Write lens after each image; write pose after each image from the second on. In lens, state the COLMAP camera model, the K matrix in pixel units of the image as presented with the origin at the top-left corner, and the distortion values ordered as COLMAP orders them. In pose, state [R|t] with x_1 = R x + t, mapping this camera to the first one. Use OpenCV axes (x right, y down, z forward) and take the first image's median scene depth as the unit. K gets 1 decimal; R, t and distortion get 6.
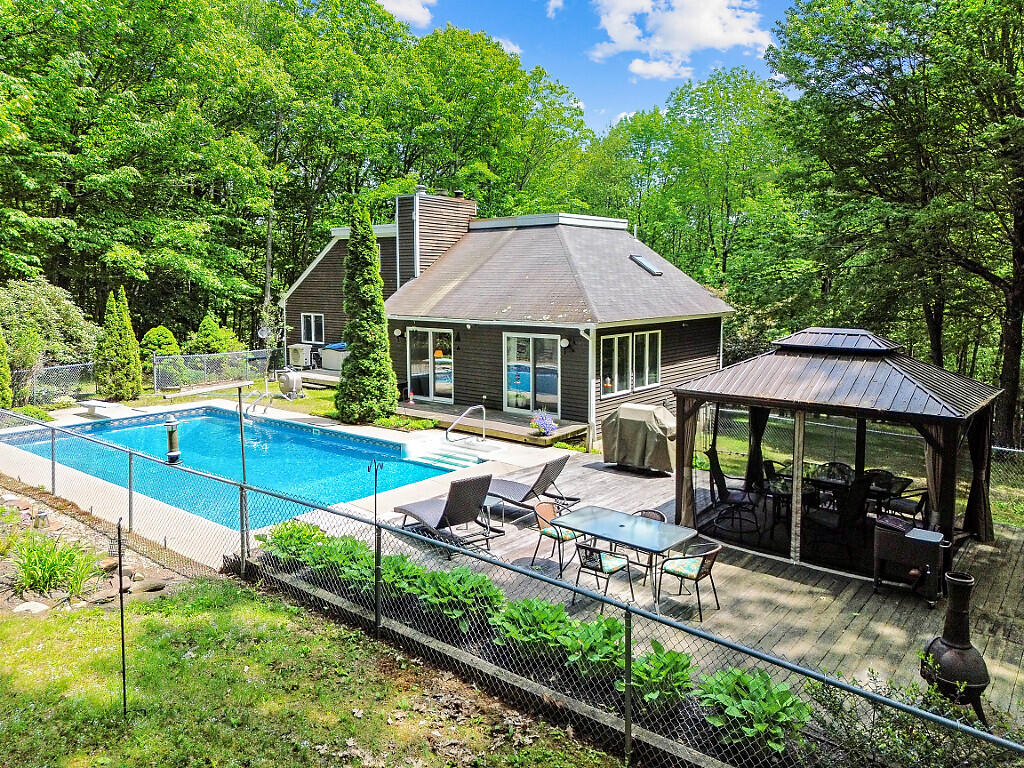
lens RADIAL K [[721.4, 0, 511.4], [0, 721.4, 379.7], [0, 0, 1]] dist [0.097345, -0.141534]
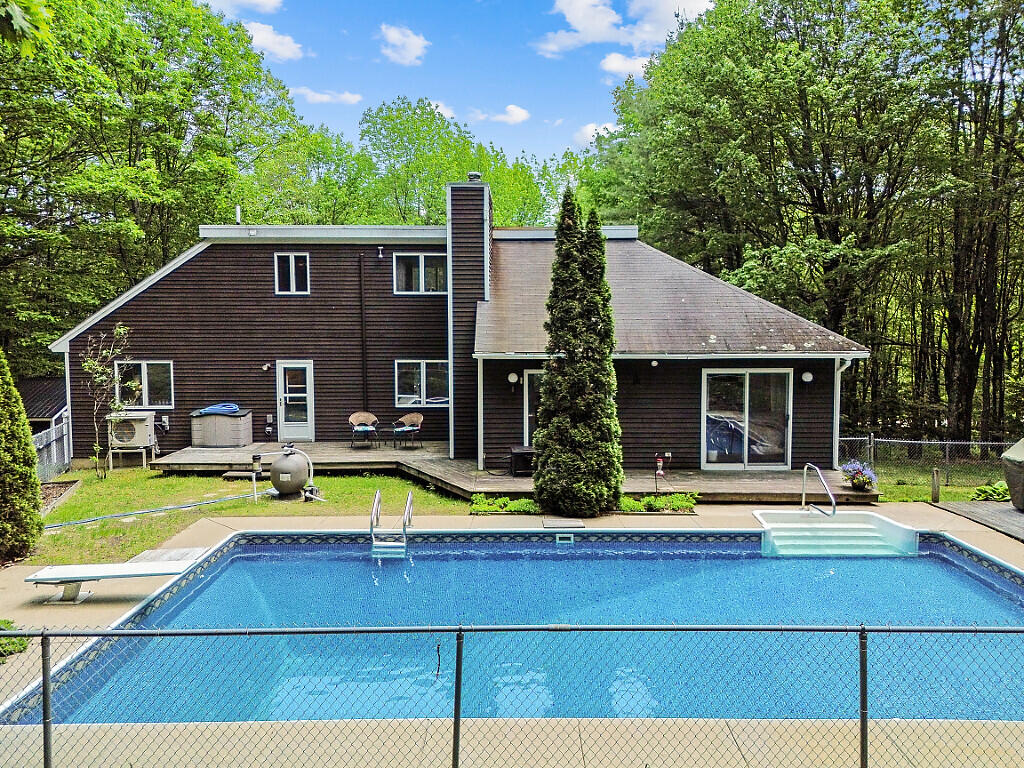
lens RADIAL K [[721.4, 0, 511.4], [0, 721.4, 379.7], [0, 0, 1]] dist [0.097345, -0.141534]
pose [[0.770567, -0.051447, 0.635279, -0.667261], [0.087462, 0.995843, -0.025440, -0.051410], [-0.631330, 0.075166, 0.771863, 0.518026]]
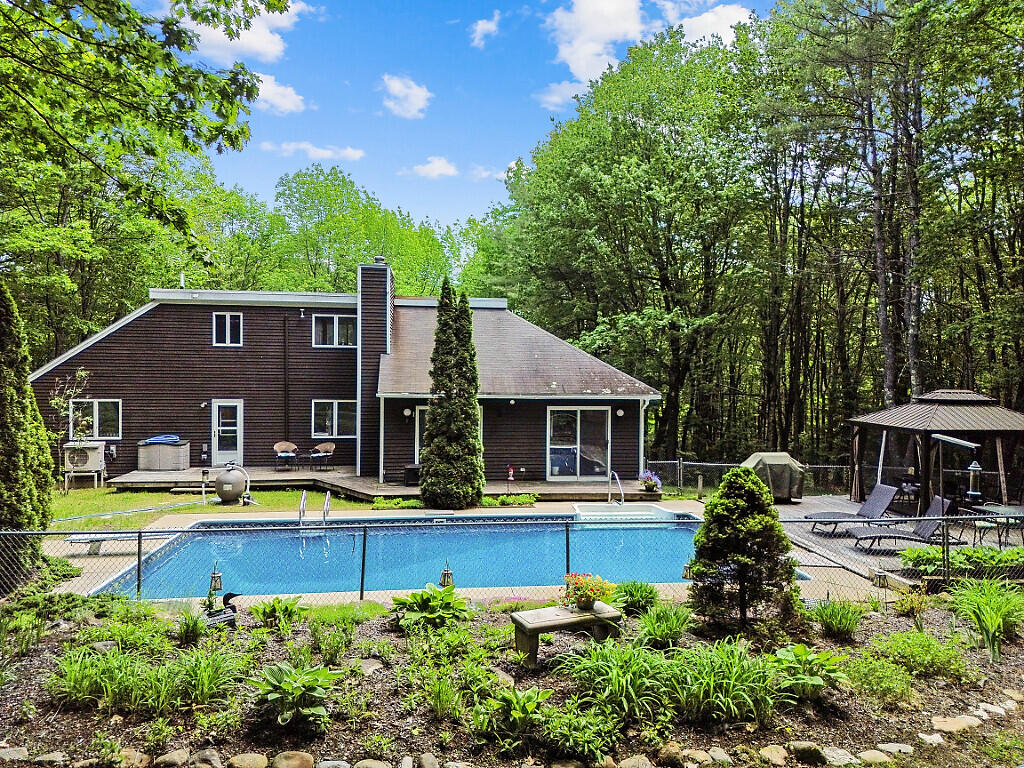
lens RADIAL K [[721.4, 0, 511.4], [0, 721.4, 379.7], [0, 0, 1]] dist [0.097345, -0.141534]
pose [[0.683313, 0.000337, 0.730126, -0.824721], [0.087721, 0.992718, -0.082556, -0.020759], [-0.724837, 0.120459, 0.678307, 0.302186]]
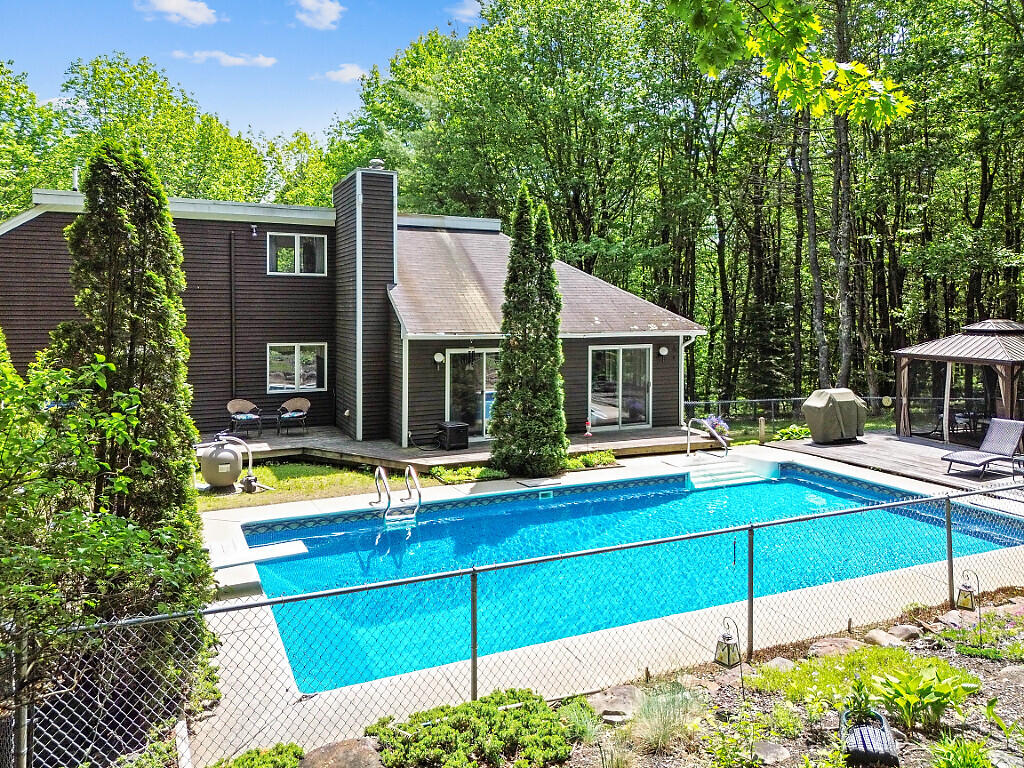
lens RADIAL K [[727.5, 0, 513.1], [0, 727.5, 343.5], [0, 0, 1]] dist [0.070824, 0.000248]
pose [[0.428711, -0.040519, 0.902533, -0.882581], [0.118533, 0.992881, -0.011729, -0.068439], [-0.895632, 0.112008, 0.430461, 0.680566]]
